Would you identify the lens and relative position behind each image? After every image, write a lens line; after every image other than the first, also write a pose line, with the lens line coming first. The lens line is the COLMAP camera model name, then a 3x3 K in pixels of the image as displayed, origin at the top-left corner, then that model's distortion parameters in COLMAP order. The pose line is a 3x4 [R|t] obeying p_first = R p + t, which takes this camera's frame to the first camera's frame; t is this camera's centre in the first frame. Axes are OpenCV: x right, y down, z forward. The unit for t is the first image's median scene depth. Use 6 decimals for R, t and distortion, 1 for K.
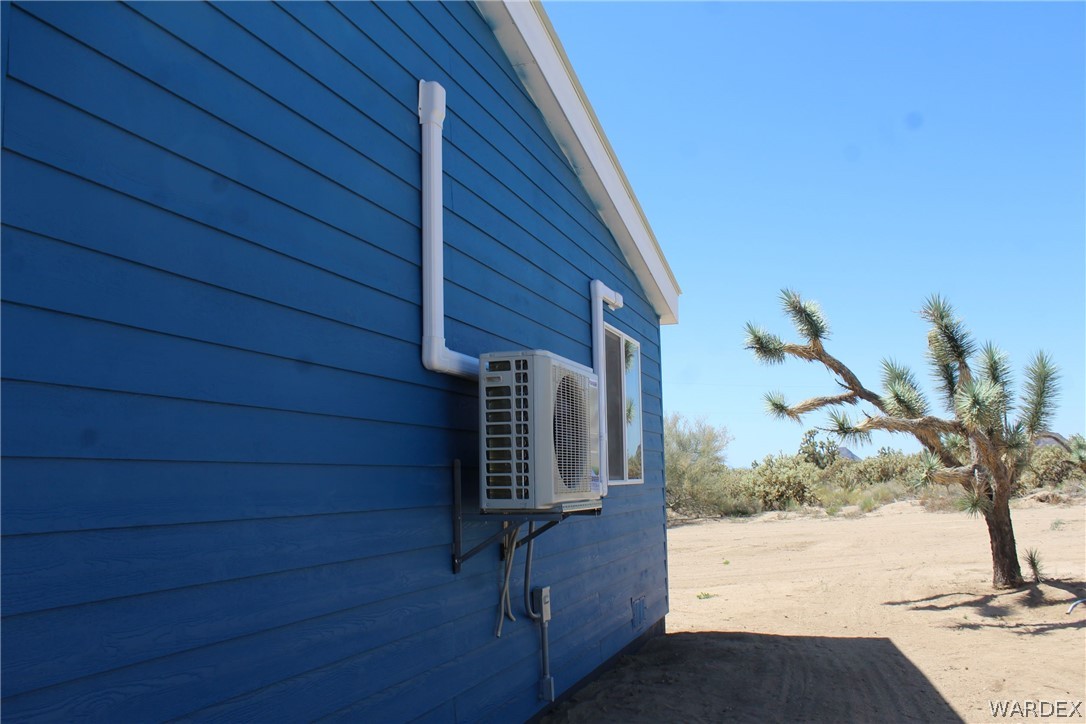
lens RADIAL K [[898.0, 0, 540.3], [0, 898.0, 377.1], [0, 0, 1]] dist [-0.177081, 0.166517]
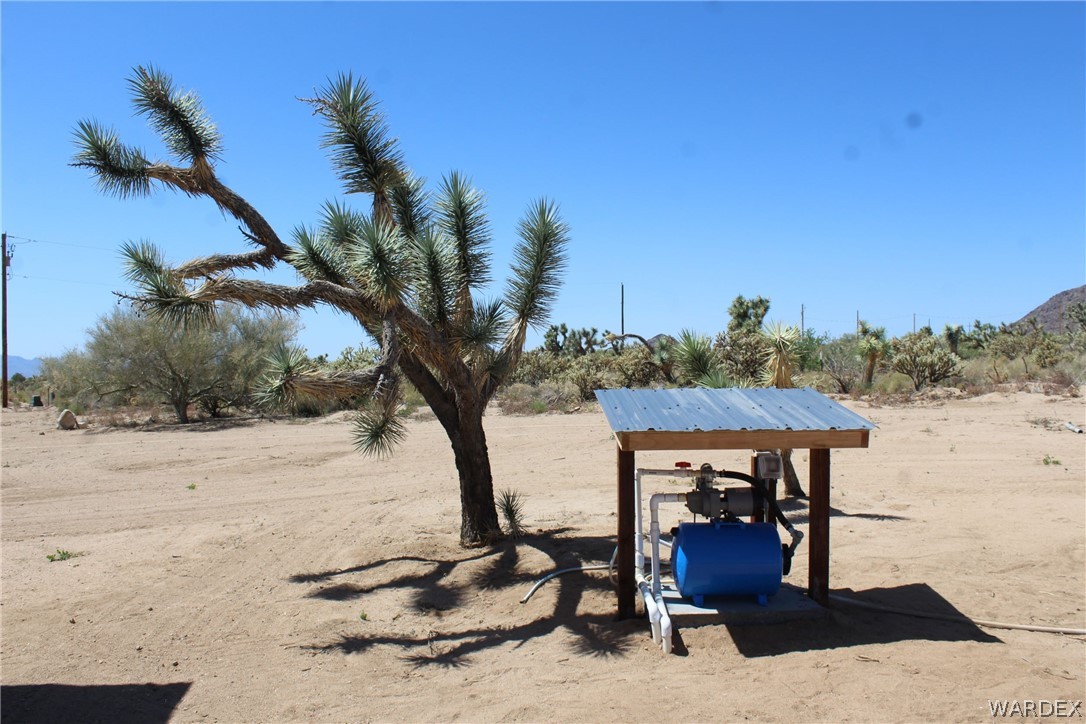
lens RADIAL K [[898.0, 0, 540.3], [0, 898.0, 377.1], [0, 0, 1]] dist [-0.177081, 0.166517]
pose [[0.920379, 0.007344, 0.390959, 0.306328], [-0.053945, 0.992648, 0.108349, 0.031754], [-0.387289, -0.120813, 0.914009, 0.343372]]
